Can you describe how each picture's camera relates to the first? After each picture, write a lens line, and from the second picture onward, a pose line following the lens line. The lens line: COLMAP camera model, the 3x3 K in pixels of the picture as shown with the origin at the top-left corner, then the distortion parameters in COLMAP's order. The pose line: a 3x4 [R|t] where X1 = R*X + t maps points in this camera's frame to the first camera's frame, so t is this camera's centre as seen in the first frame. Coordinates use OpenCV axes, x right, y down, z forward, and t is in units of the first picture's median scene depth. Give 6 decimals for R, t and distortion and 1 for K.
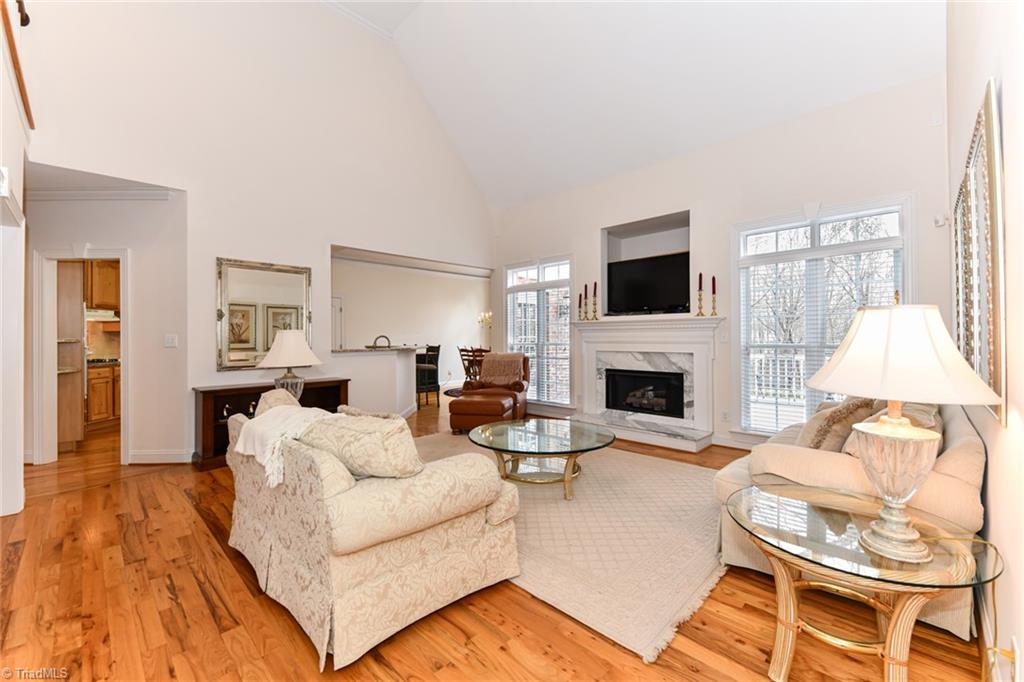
lens RADIAL K [[413.5, 0, 509.8], [0, 413.5, 340.5], [0, 0, 1]] dist [0.007313, -0.000065]
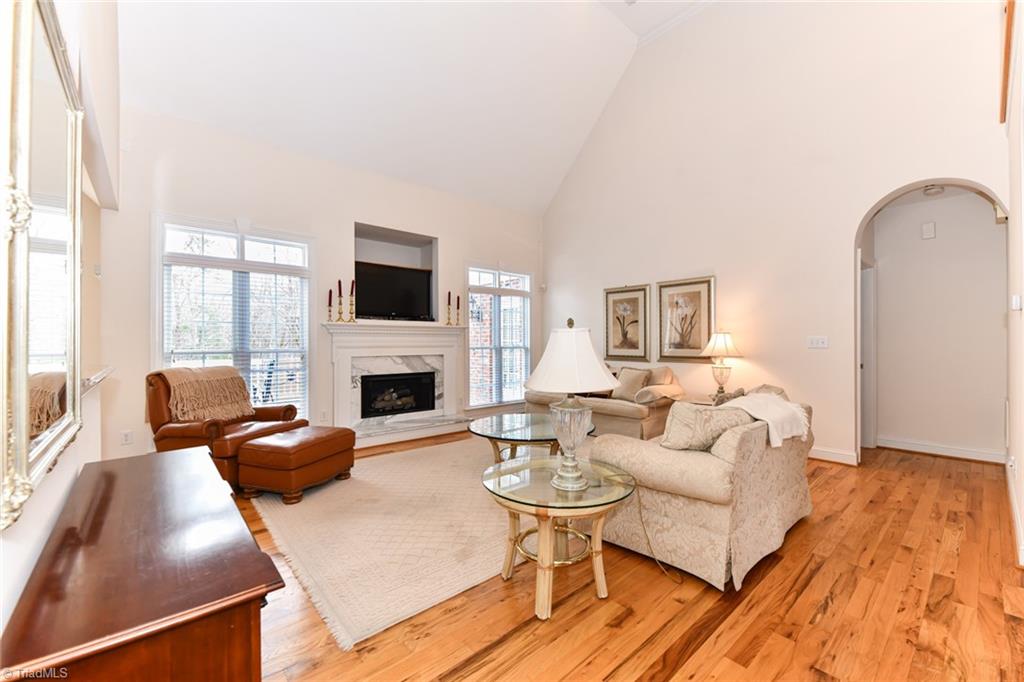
lens RADIAL K [[413.5, 0, 509.8], [0, 413.5, 340.5], [0, 0, 1]] dist [0.007313, -0.000065]
pose [[0.082298, 0.006691, 0.996585, -0.741244], [0.008110, 0.999940, -0.007384, -0.001277], [-0.996575, 0.008690, 0.082238, 0.664713]]
